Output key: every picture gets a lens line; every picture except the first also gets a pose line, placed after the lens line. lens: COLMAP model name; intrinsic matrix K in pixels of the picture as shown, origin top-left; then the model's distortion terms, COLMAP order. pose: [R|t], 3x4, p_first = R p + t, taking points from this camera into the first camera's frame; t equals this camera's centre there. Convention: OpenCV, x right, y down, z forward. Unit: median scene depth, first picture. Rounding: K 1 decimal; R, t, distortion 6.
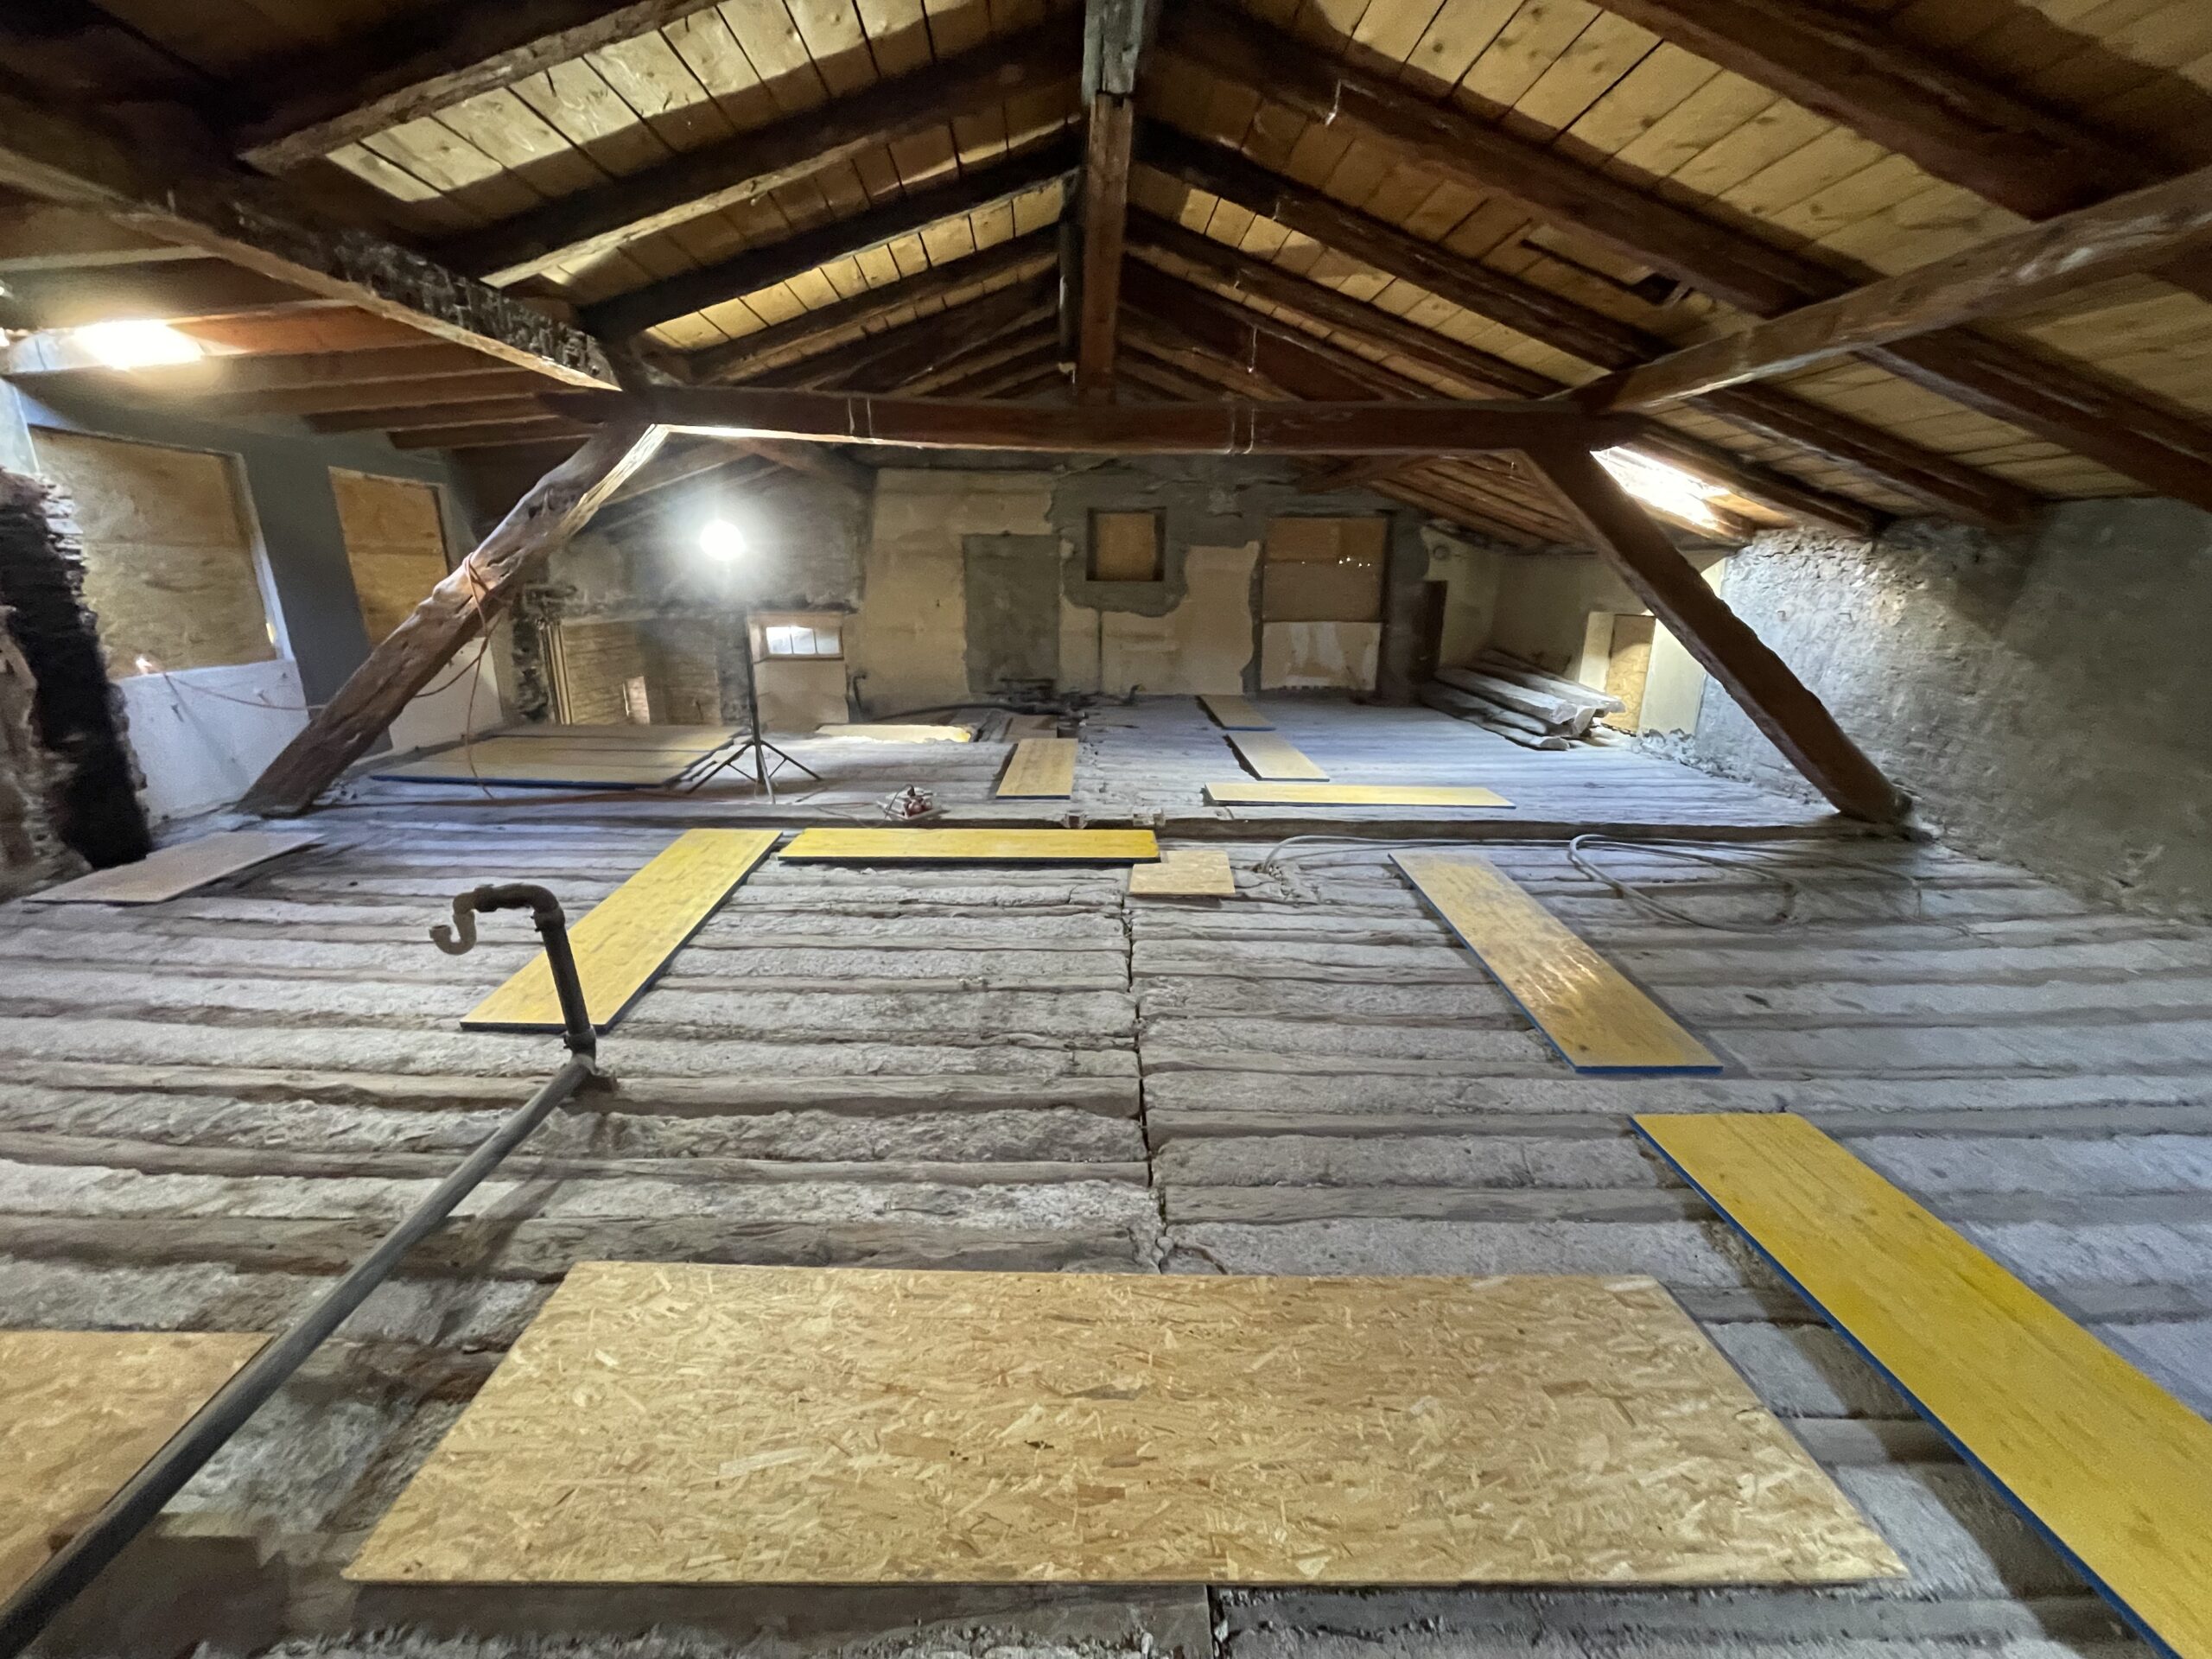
lens RADIAL K [[884.5, 0, 1094.1], [0, 884.5, 829.4], [0, 0, 1]] dist [0.001194, -0.000636]
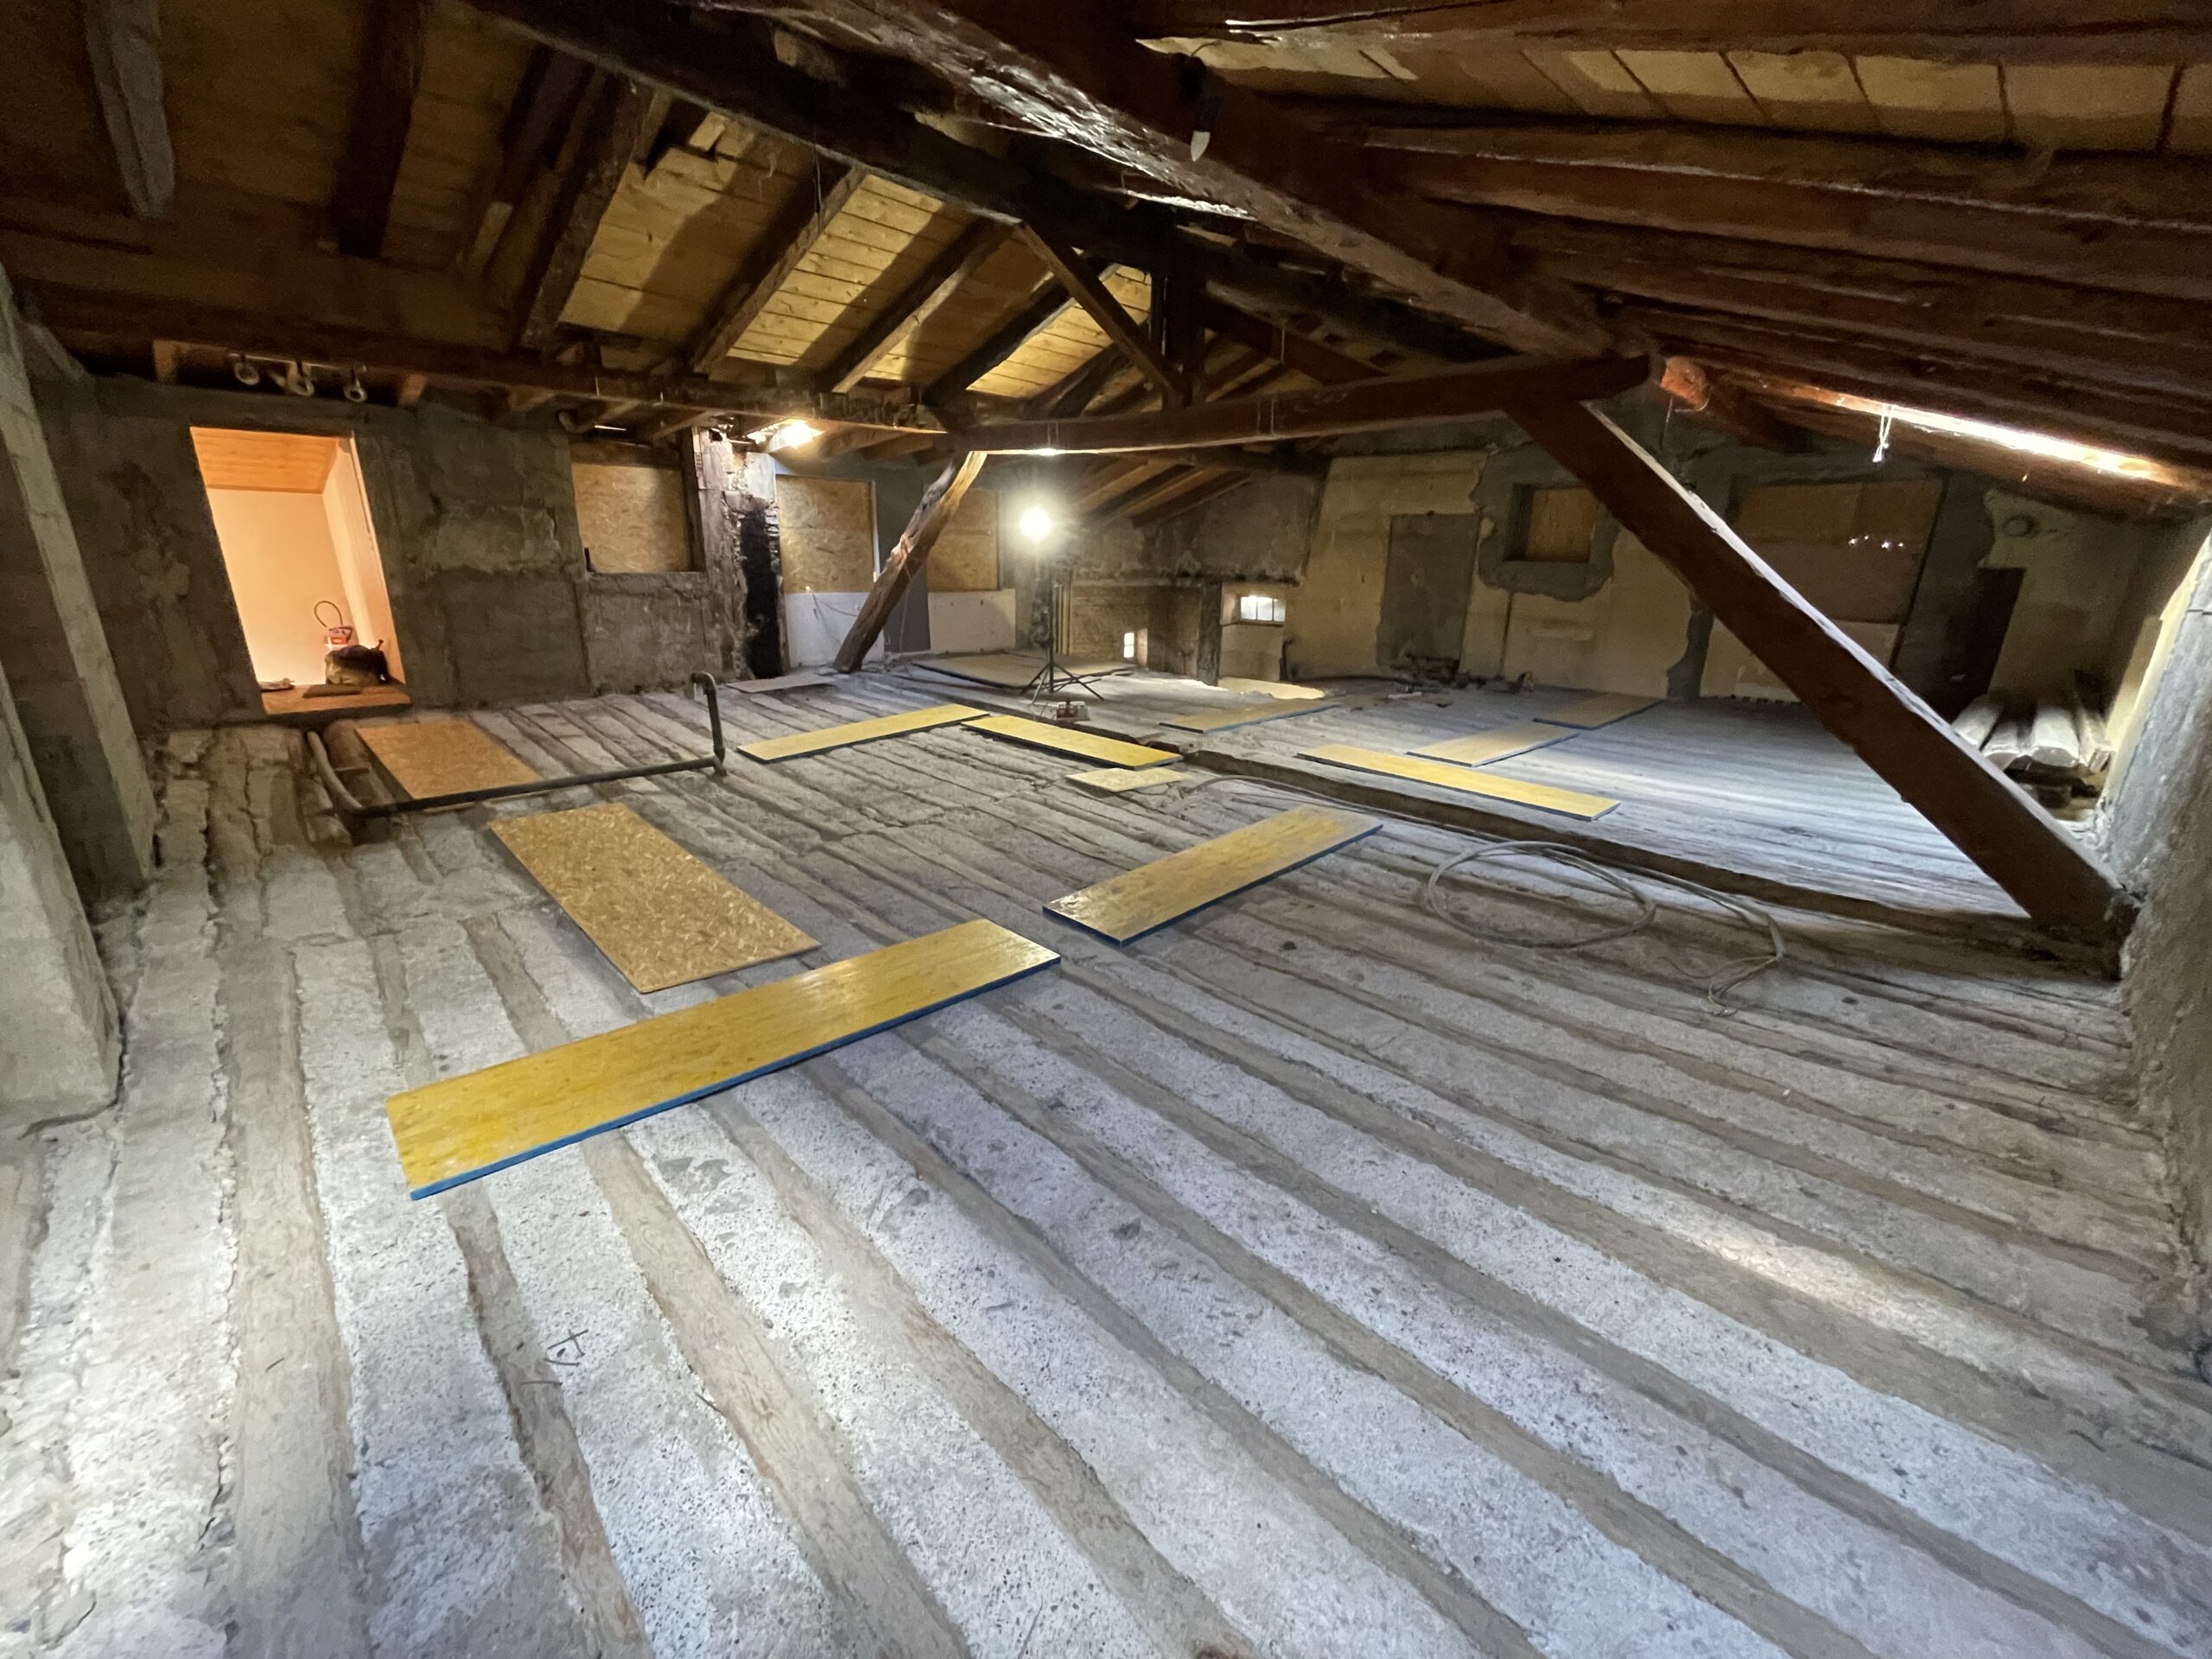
lens RADIAL K [[884.5, 0, 1097.1], [0, 884.5, 827.8], [0, 0, 1]] dist [0.001194, -0.000636]
pose [[0.681268, 0.223667, -0.697027, 0.937693], [-0.215647, 0.971246, 0.100889, 0.000315], [0.699550, 0.081579, 0.709911, 0.063038]]
